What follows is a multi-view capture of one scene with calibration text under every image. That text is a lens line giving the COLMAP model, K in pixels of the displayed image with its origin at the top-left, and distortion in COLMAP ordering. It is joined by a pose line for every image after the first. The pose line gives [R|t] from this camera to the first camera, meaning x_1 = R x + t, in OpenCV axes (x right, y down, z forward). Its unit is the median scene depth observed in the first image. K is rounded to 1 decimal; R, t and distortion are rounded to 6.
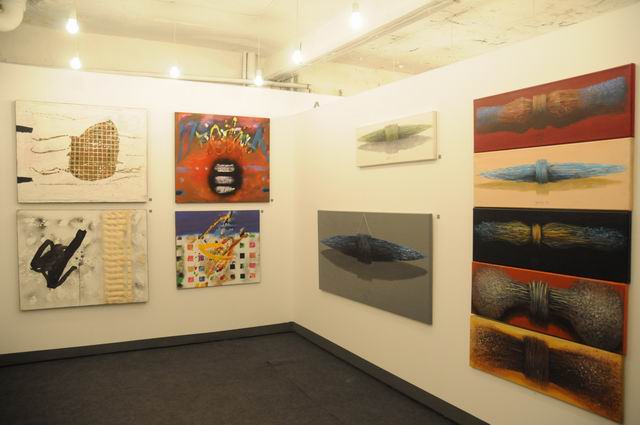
lens RADIAL K [[515.7, 0, 318.1], [0, 515.7, 218.2], [0, 0, 1]] dist [-0.098563, 0.085046]
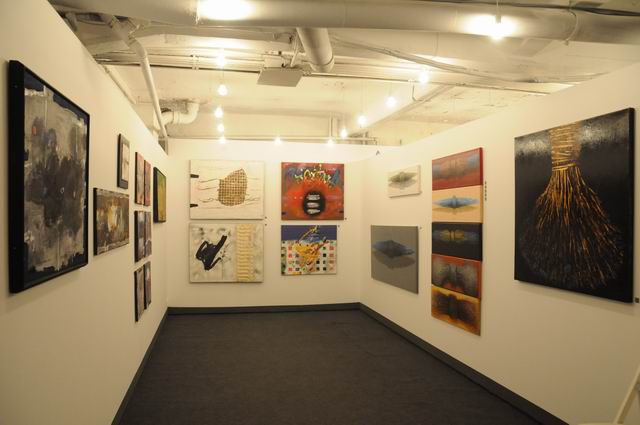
lens RADIAL K [[515.7, 0, 326.1], [0, 515.7, 212.0], [0, 0, 1]] dist [-0.098563, 0.085046]
pose [[0.967074, 0.000458, -0.254495, 0.281171], [-0.013644, 0.998654, -0.050050, 0.025561], [0.254130, 0.051874, 0.965778, -0.540189]]
